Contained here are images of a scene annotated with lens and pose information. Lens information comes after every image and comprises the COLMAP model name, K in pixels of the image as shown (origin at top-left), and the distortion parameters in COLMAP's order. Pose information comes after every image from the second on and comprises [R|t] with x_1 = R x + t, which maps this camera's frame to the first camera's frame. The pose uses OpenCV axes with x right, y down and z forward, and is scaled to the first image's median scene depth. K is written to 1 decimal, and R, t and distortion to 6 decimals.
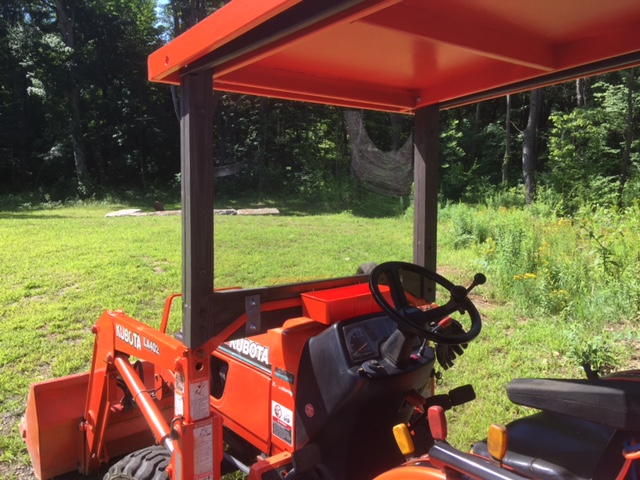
lens RADIAL K [[542.3, 0, 320.0], [0, 542.3, 240.0], [0, 0, 1]] dist [0.003960, -0.003245]
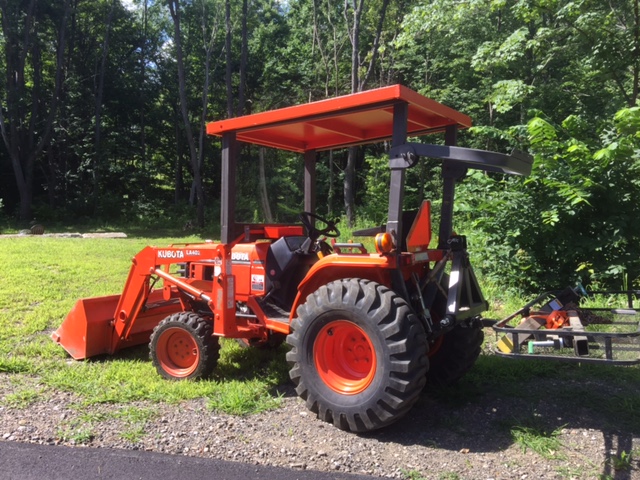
lens RADIAL K [[542.3, 0, 320.0], [0, 542.3, 240.0], [0, 0, 1]] dist [0.003960, -0.003245]
pose [[0.951179, 0.005999, 0.308581, -0.045501], [0.013571, 0.998031, -0.061233, 0.025903], [-0.308341, 0.062431, 0.949225, -0.109773]]
